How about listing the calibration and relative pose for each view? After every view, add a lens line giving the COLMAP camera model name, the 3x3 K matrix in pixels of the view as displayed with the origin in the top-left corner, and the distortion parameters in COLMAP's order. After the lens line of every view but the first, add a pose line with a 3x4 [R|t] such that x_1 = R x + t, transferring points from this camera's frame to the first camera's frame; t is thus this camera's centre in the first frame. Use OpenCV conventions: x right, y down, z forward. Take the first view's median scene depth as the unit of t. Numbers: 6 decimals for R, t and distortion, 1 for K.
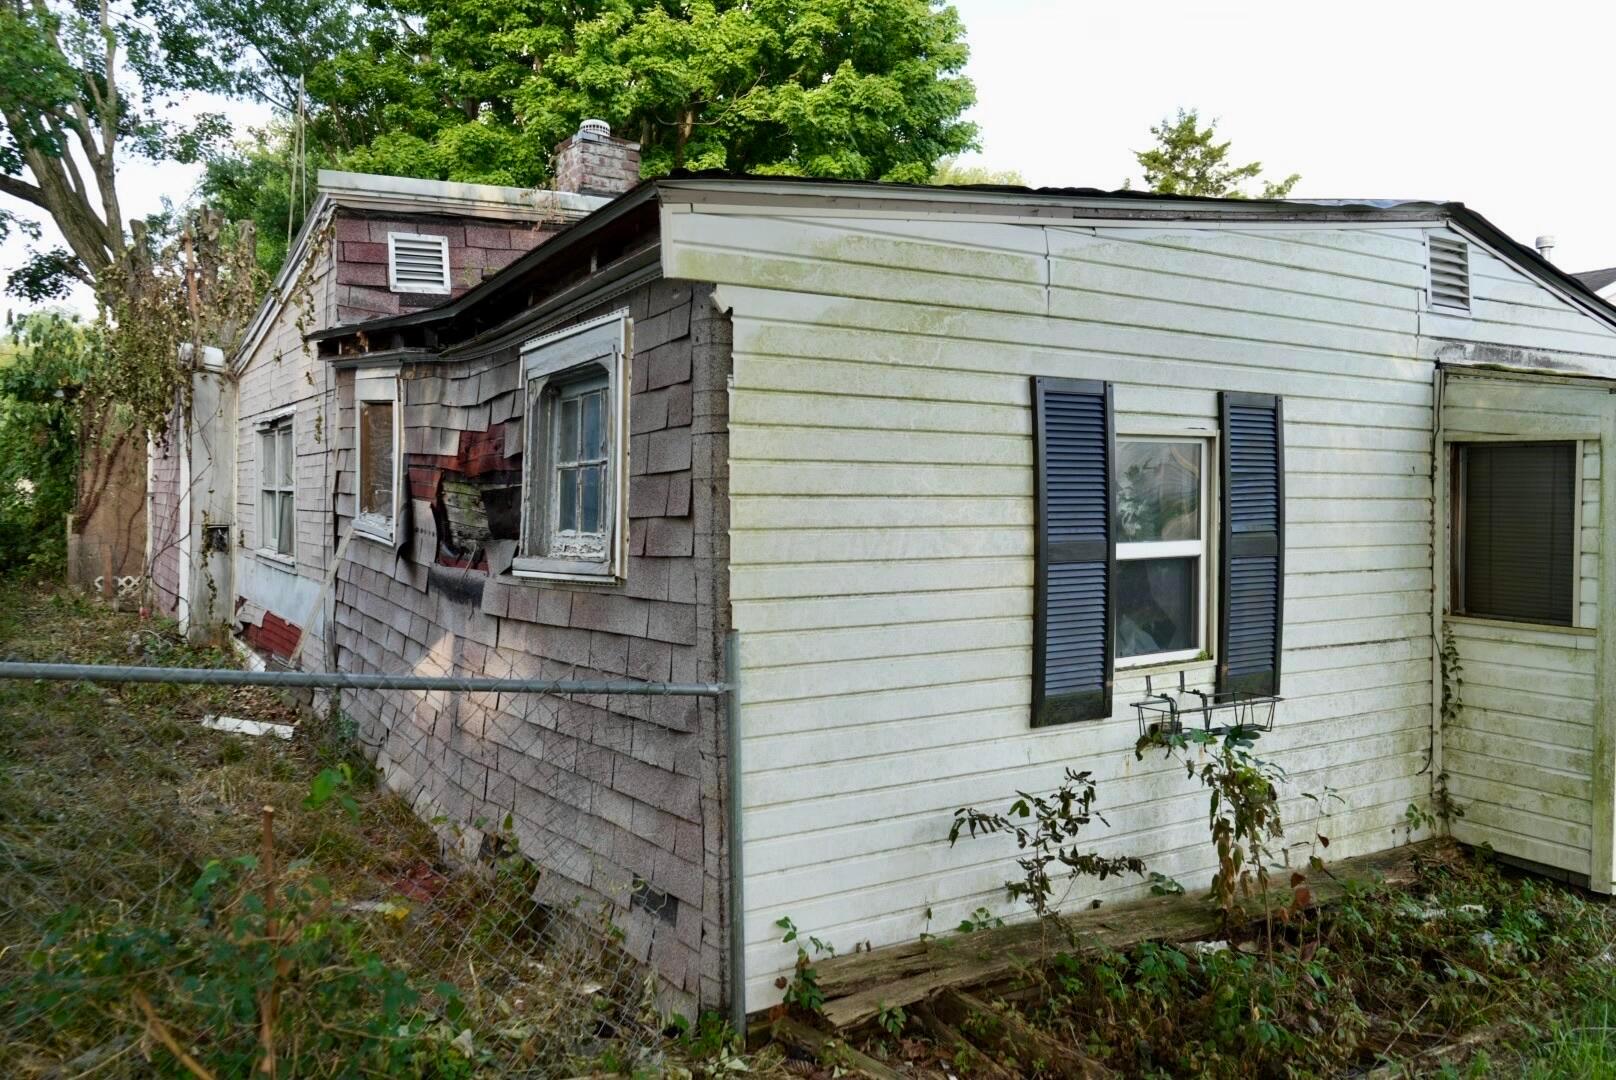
lens RADIAL K [[1297.3, 0, 808.3], [0, 1297.3, 535.5], [0, 0, 1]] dist [0.001026, 0.004203]
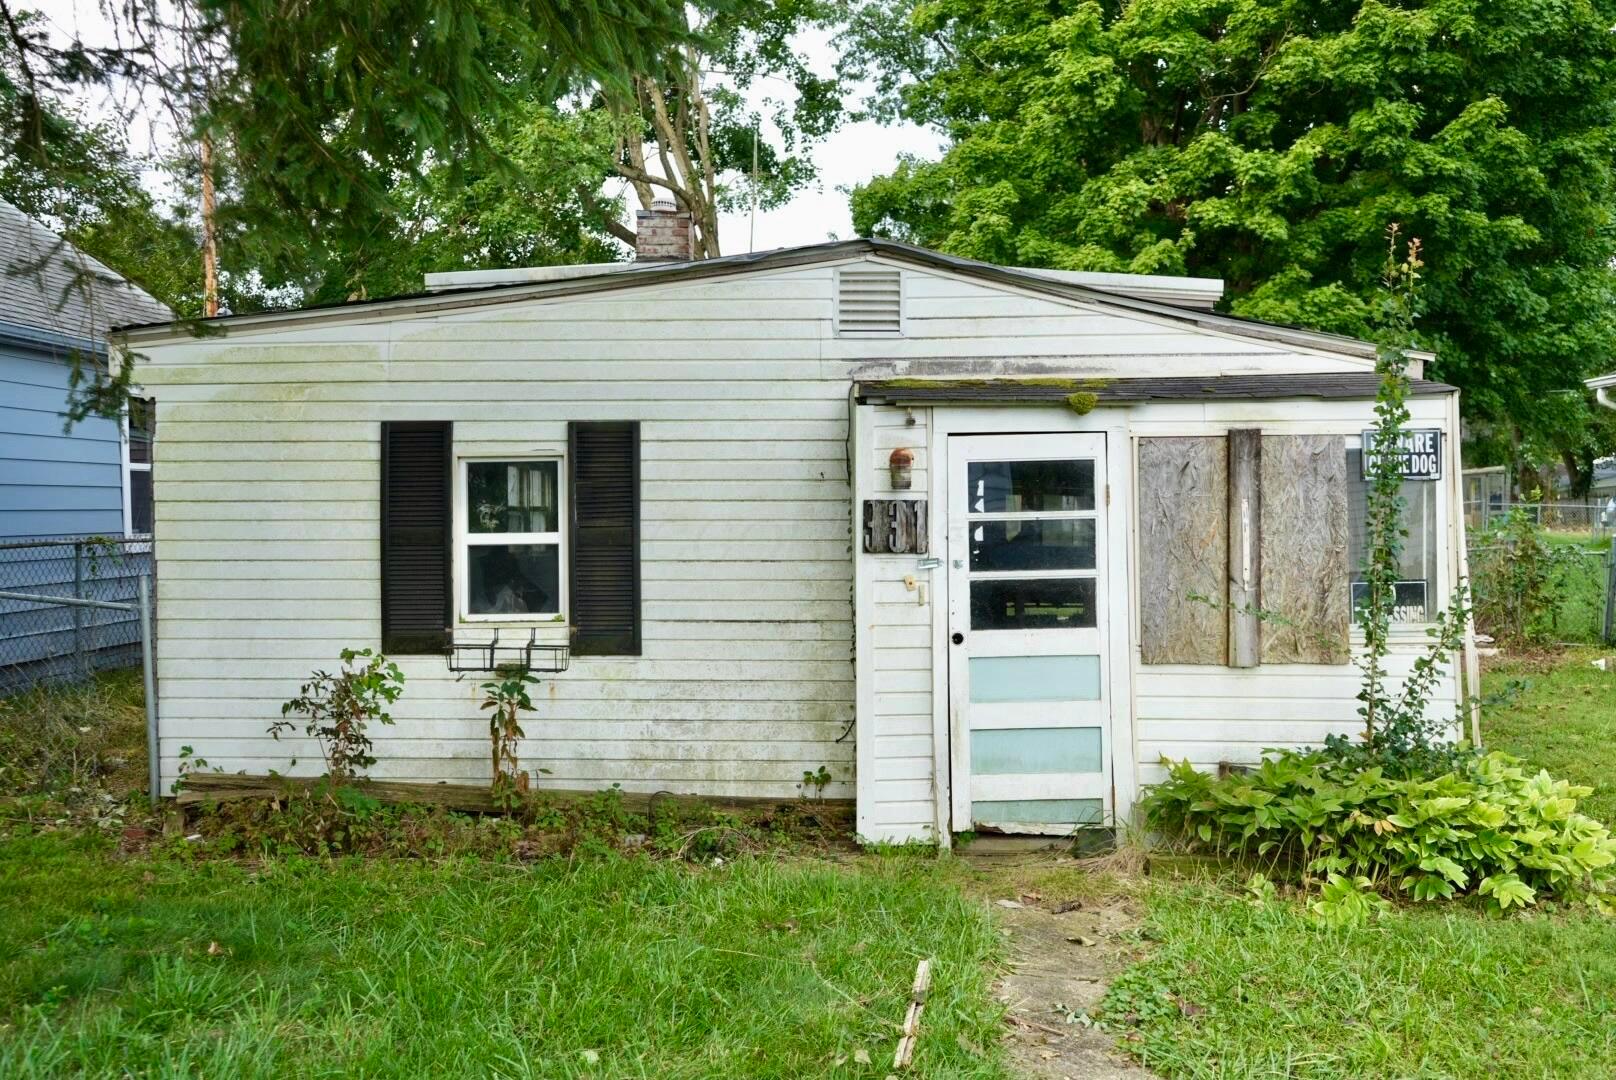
lens RADIAL K [[1627.0, 0, 808.1], [0, 1627.0, 539.7], [0, 0, 1]] dist [-0.010457, 0.000000]
pose [[0.799323, -0.000952, -0.600901, 1.461044], [-0.013779, 0.999707, -0.019912, 0.039414], [0.600743, 0.024196, 0.799076, -0.181829]]
